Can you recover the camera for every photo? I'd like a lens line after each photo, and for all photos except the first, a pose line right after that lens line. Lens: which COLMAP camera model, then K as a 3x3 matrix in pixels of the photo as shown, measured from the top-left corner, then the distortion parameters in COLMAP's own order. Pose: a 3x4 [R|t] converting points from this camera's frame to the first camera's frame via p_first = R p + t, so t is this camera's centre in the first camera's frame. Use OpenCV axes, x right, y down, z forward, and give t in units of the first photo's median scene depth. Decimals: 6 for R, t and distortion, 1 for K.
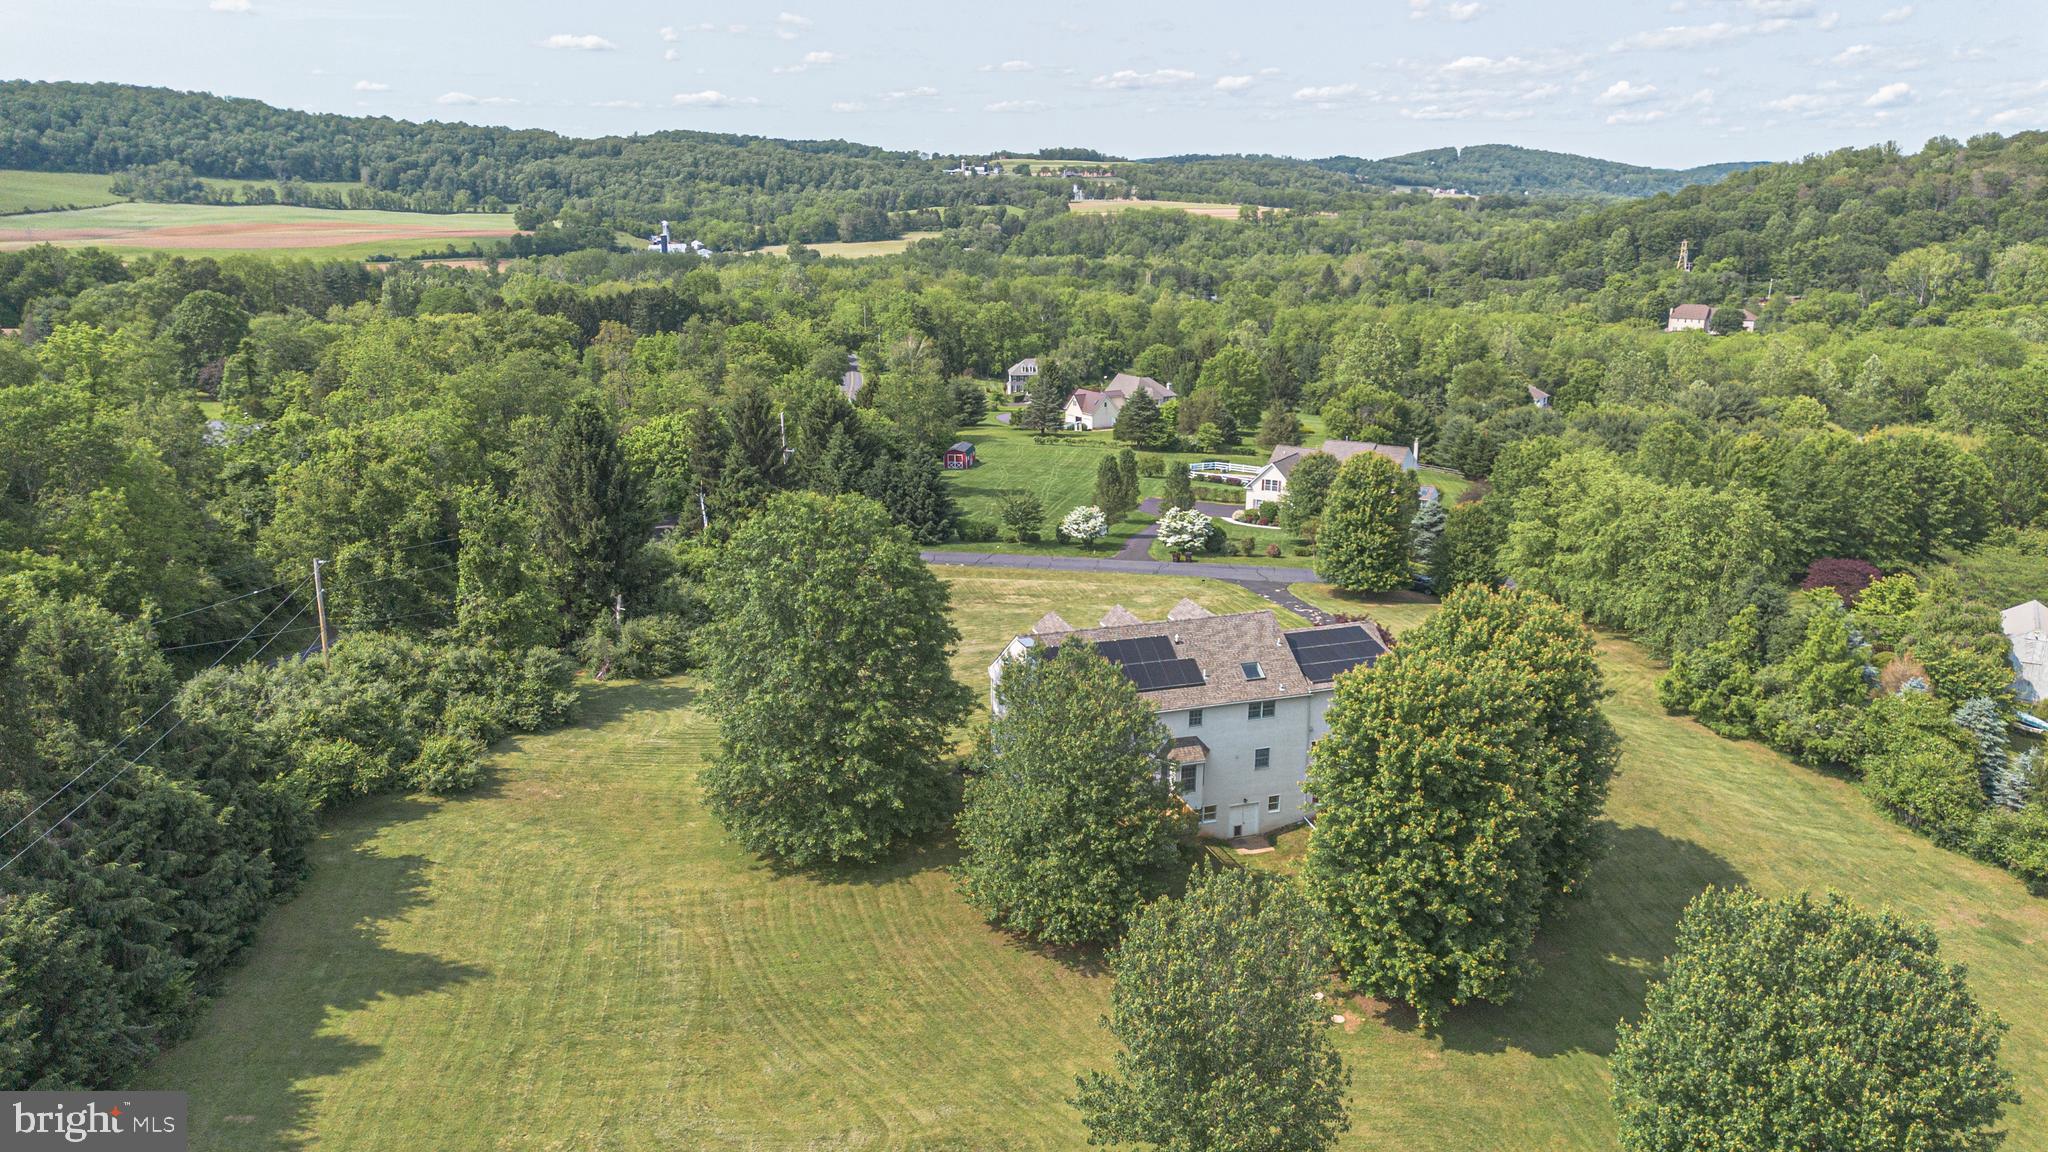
lens RADIAL K [[1452.9, 0, 1024.0], [0, 1452.9, 576.0], [0, 0, 1]] dist [0.094832, -0.107962]
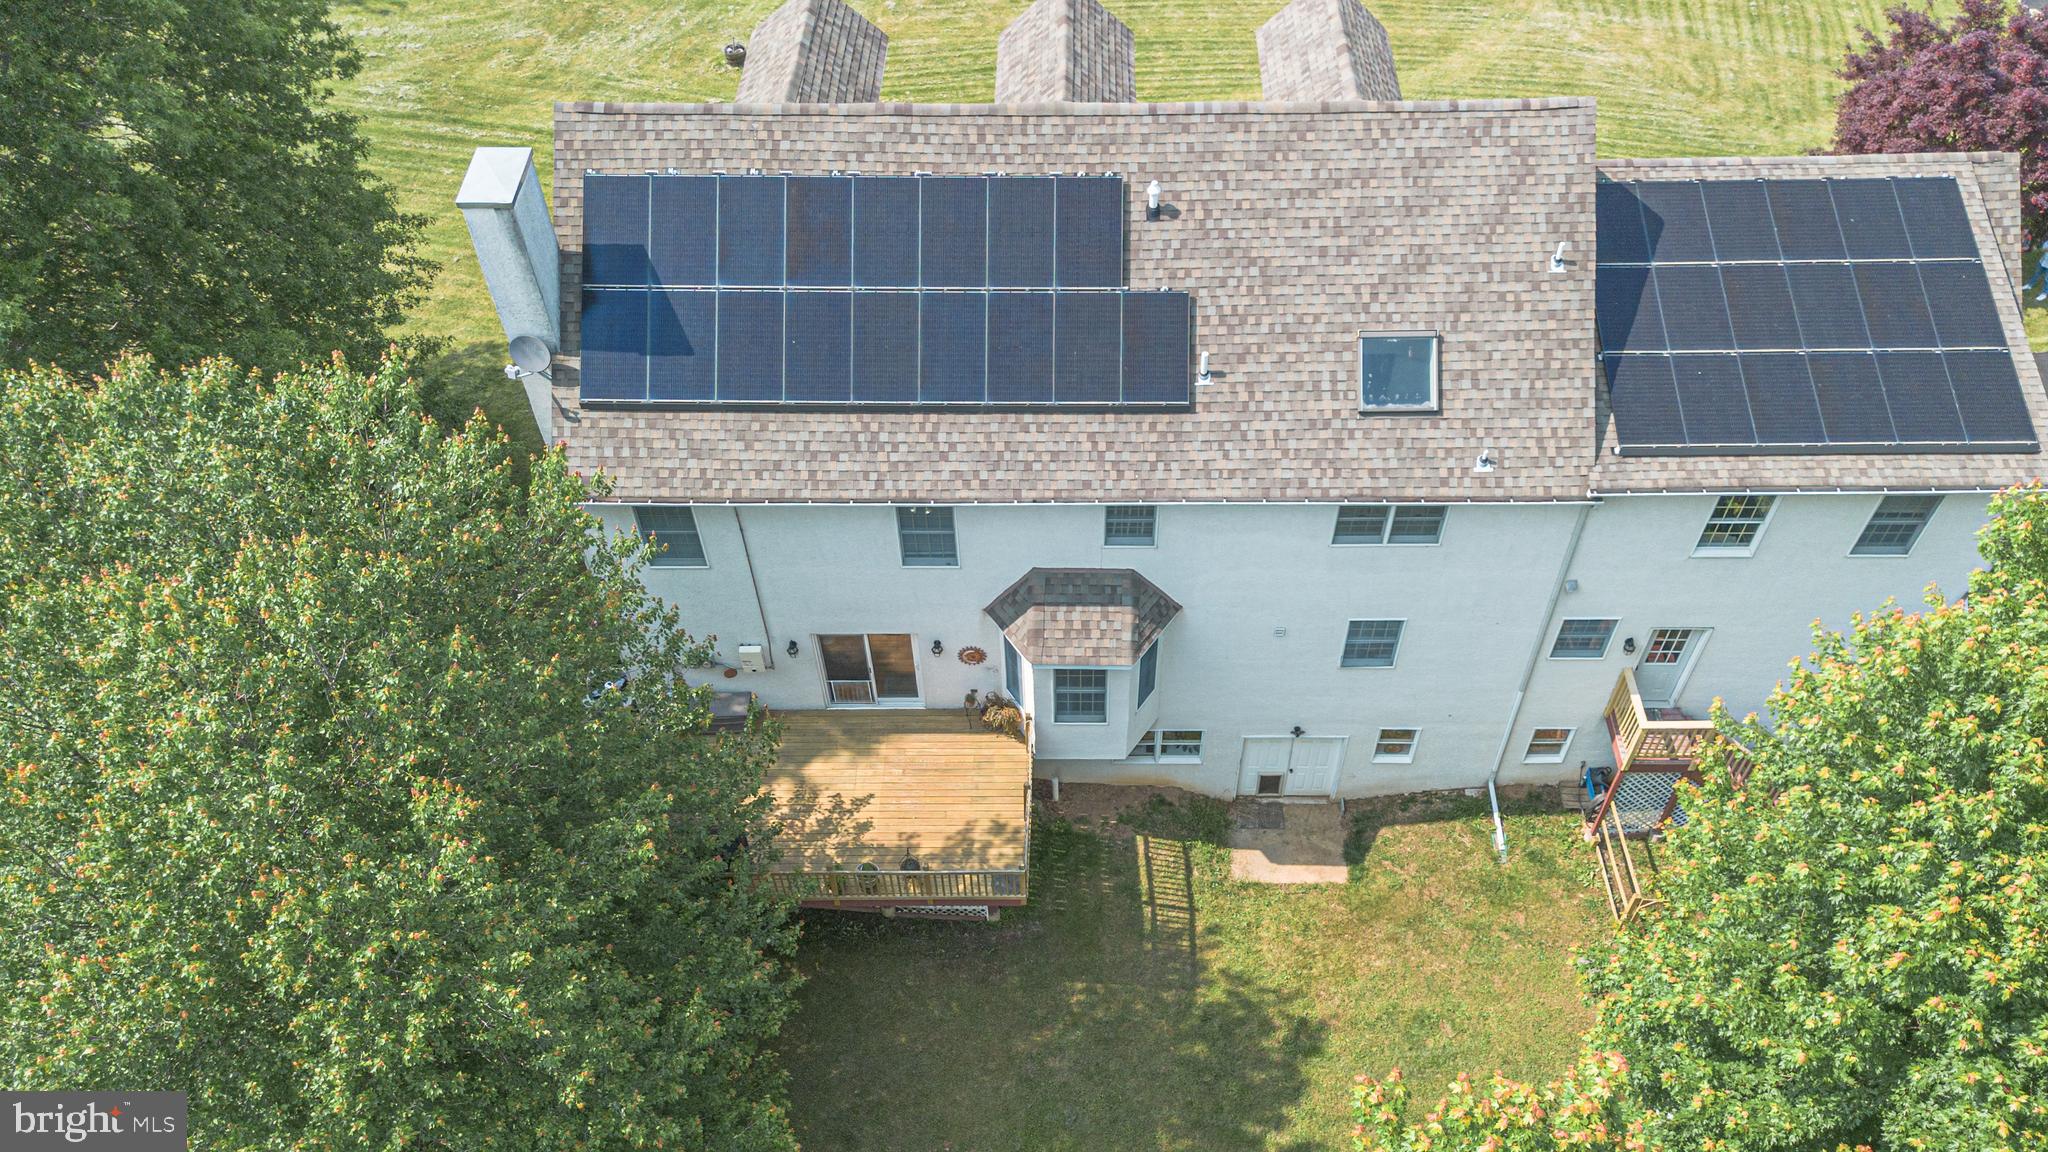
lens RADIAL K [[1555.4, 0, 1050.1], [0, 1555.4, 736.4], [0, 0, 1]] dist [0.053700, 0.002604]
pose [[0.940362, 0.259983, -0.219379, 0.051071], [-0.076042, 0.789237, 0.609362, -0.015334], [0.331566, -0.556340, 0.761939, 0.207783]]
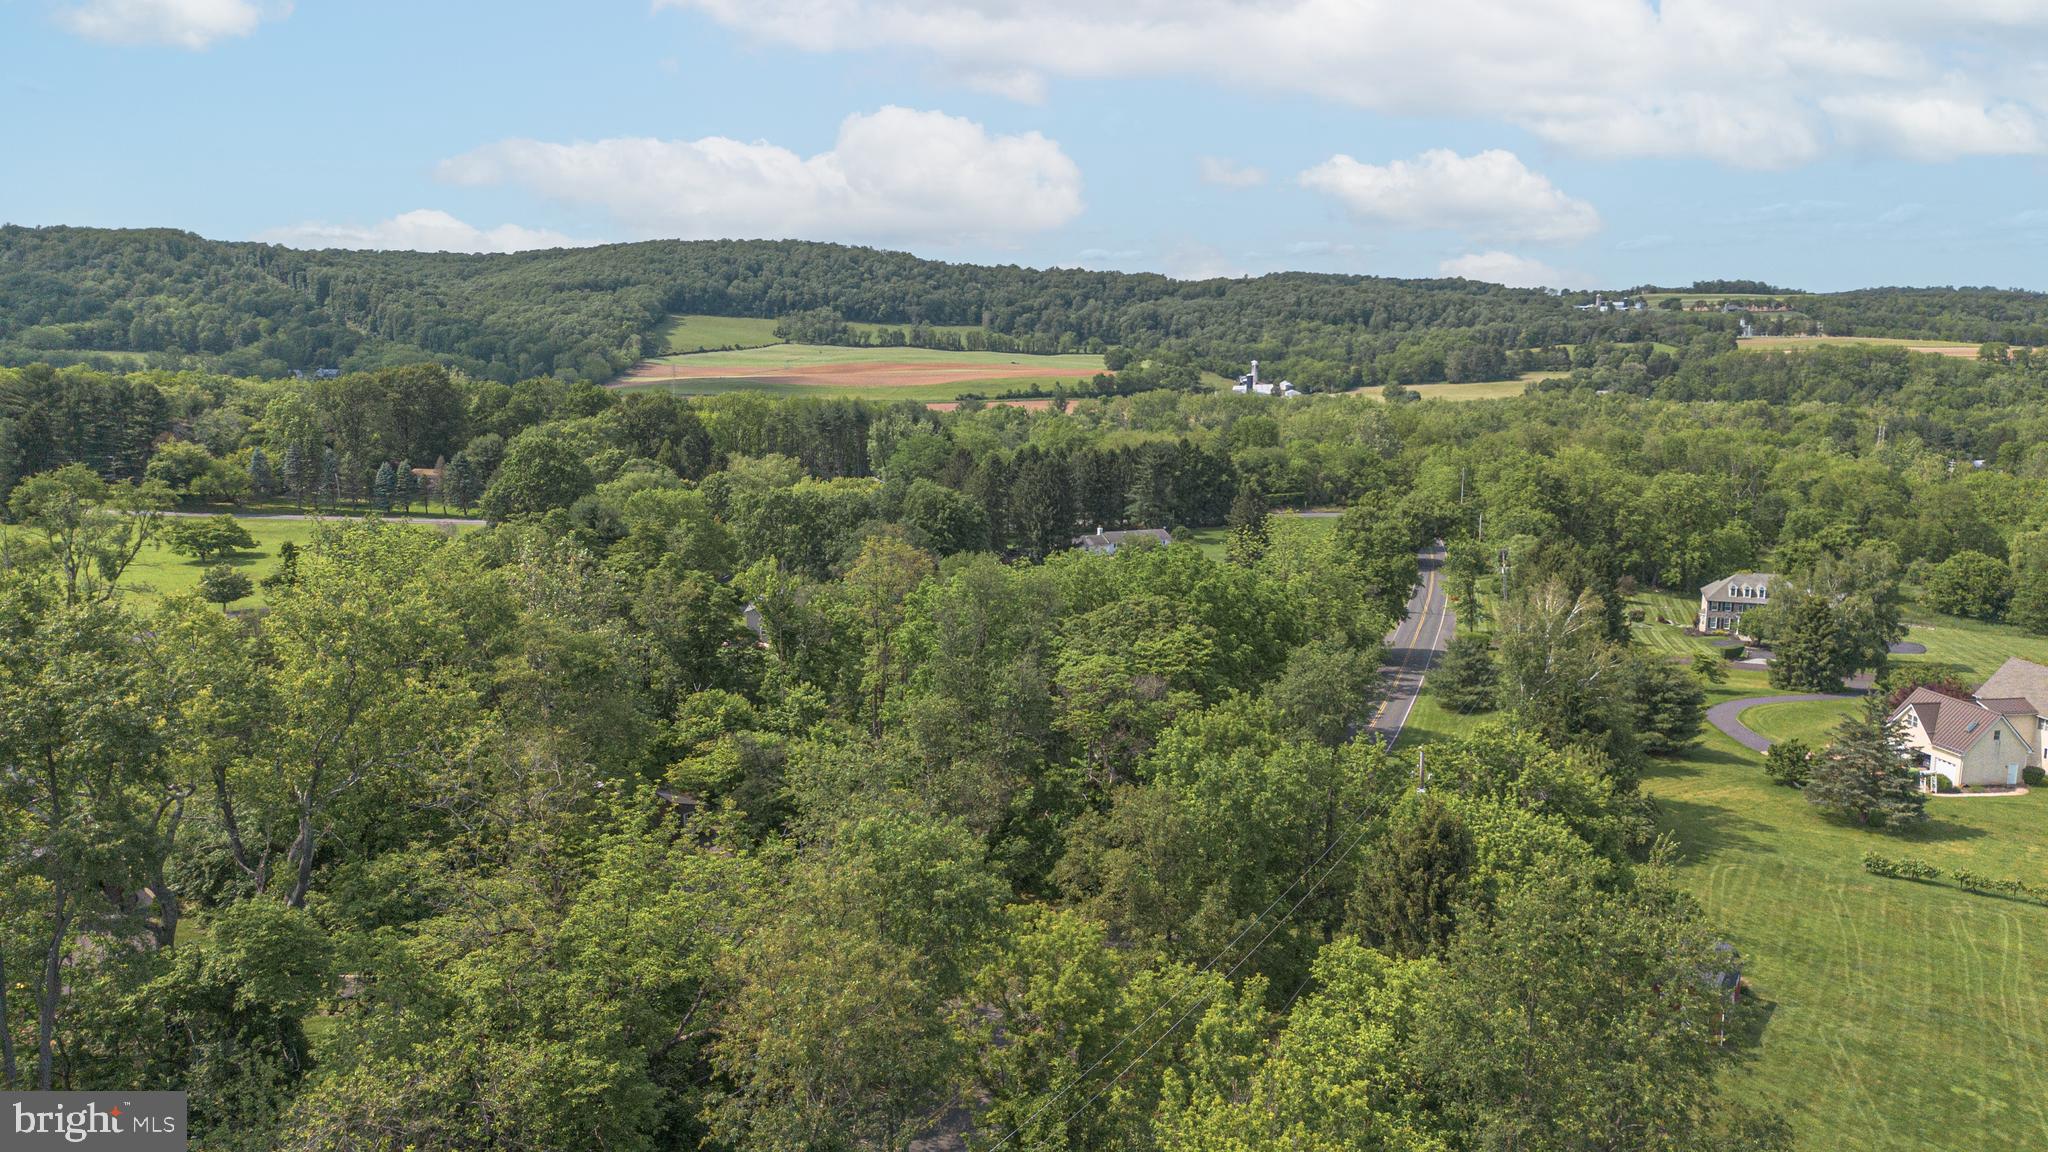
lens RADIAL K [[1460.7, 0, 1022.1], [0, 1460.7, 583.1], [0, 0, 1]] dist [0.067642, -0.061628]
pose [[0.919849, 0.066323, -0.386626, -0.051135], [-0.100302, 0.992606, -0.068359, -0.114134], [0.379233, 0.101659, 0.919700, 0.509429]]
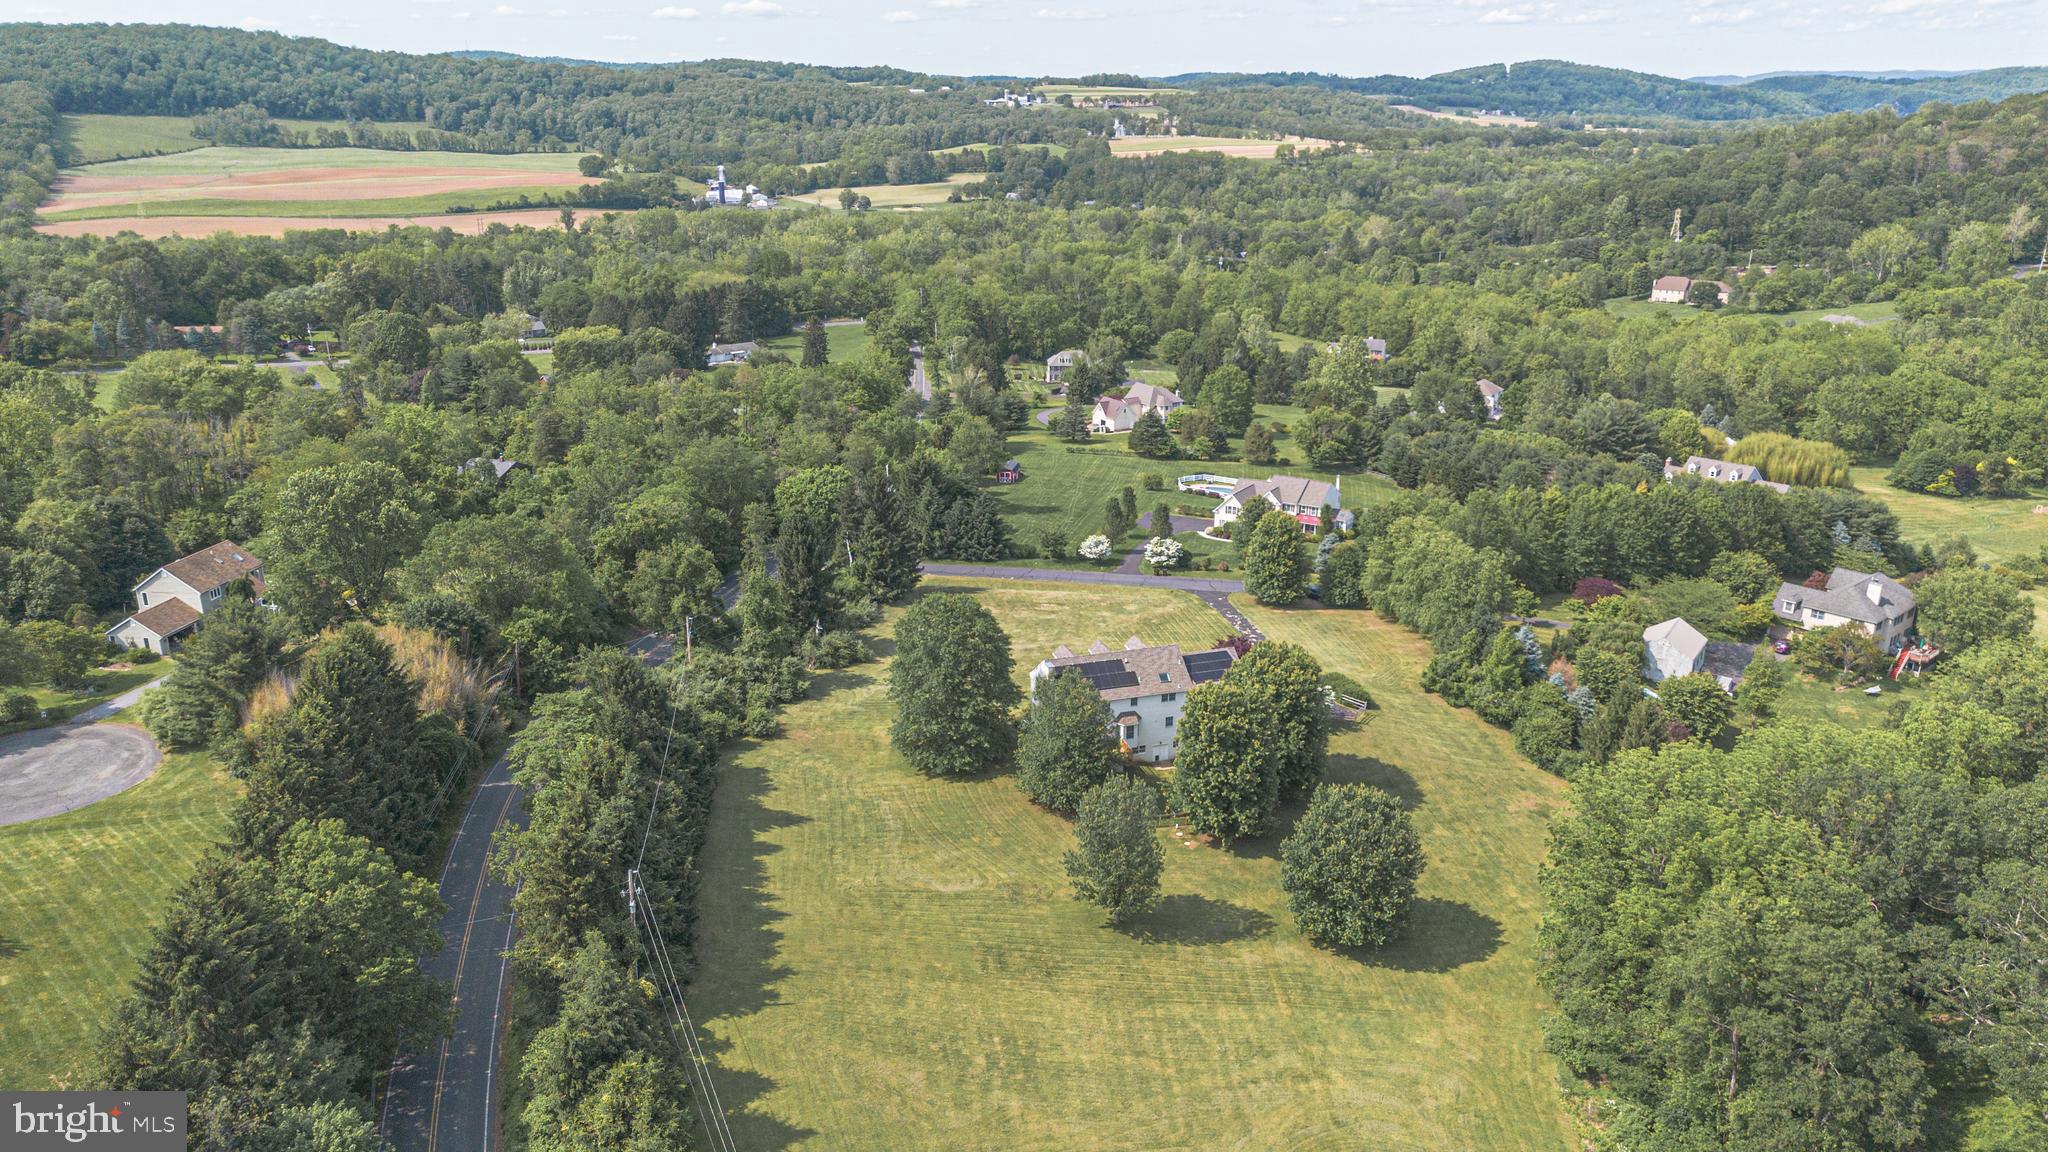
lens RADIAL K [[1452.9, 0, 1024.0], [0, 1452.9, 576.0], [0, 0, 1]] dist [0.094832, -0.107962]
pose [[0.999583, 0.003255, -0.028679, 0.006765], [-0.001649, 0.998439, 0.055836, -0.051911], [0.028816, -0.055766, 0.998028, -0.273604]]
